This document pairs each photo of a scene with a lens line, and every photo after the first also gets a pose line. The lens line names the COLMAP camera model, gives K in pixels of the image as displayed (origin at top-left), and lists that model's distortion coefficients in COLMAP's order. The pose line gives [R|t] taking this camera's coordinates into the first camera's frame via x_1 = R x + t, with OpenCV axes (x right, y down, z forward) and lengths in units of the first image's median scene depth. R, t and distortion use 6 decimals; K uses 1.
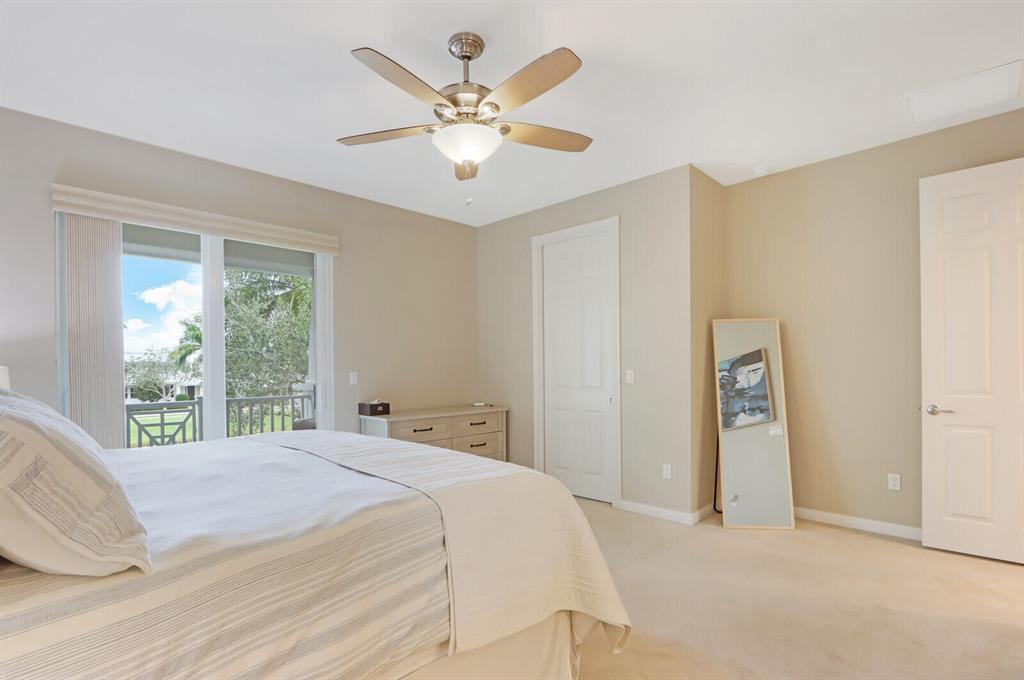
lens RADIAL K [[494.3, 0, 500.6], [0, 494.3, 366.6], [0, 0, 1]] dist [-0.001425, 0.000360]
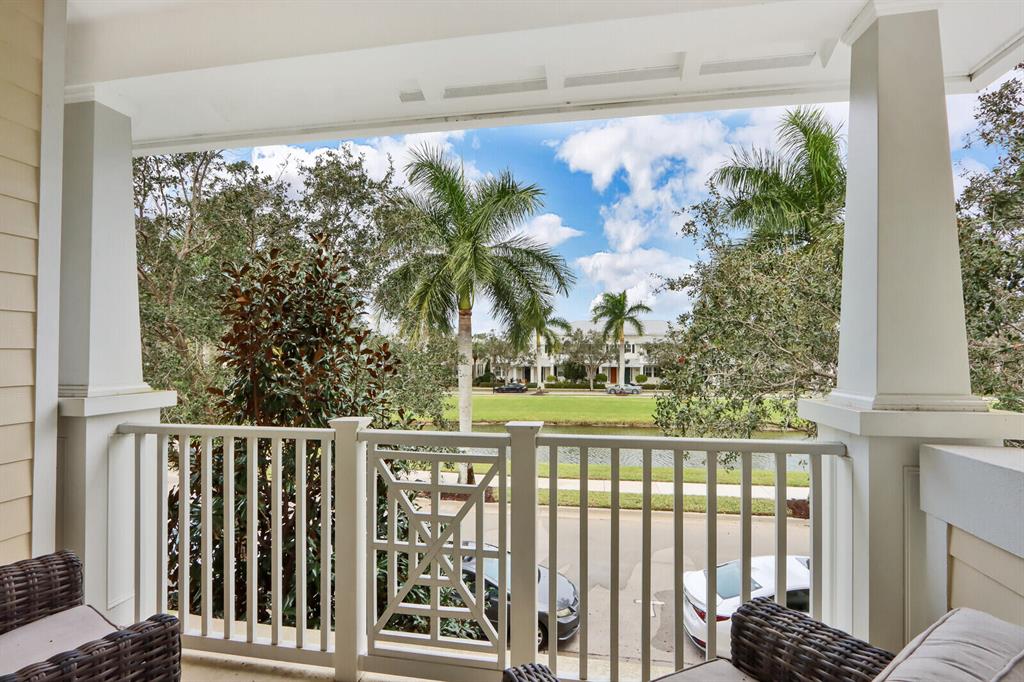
lens RADIAL K [[509.6, 0, 512.0], [0, 509.6, 341.0], [0, 0, 1]] dist [-0.000907, 0.000048]
pose [[0.593952, -0.007639, -0.804464, -0.330073], [-0.004129, 0.999913, -0.012543, 0.002555], [0.804490, 0.010772, 0.593869, 0.842927]]
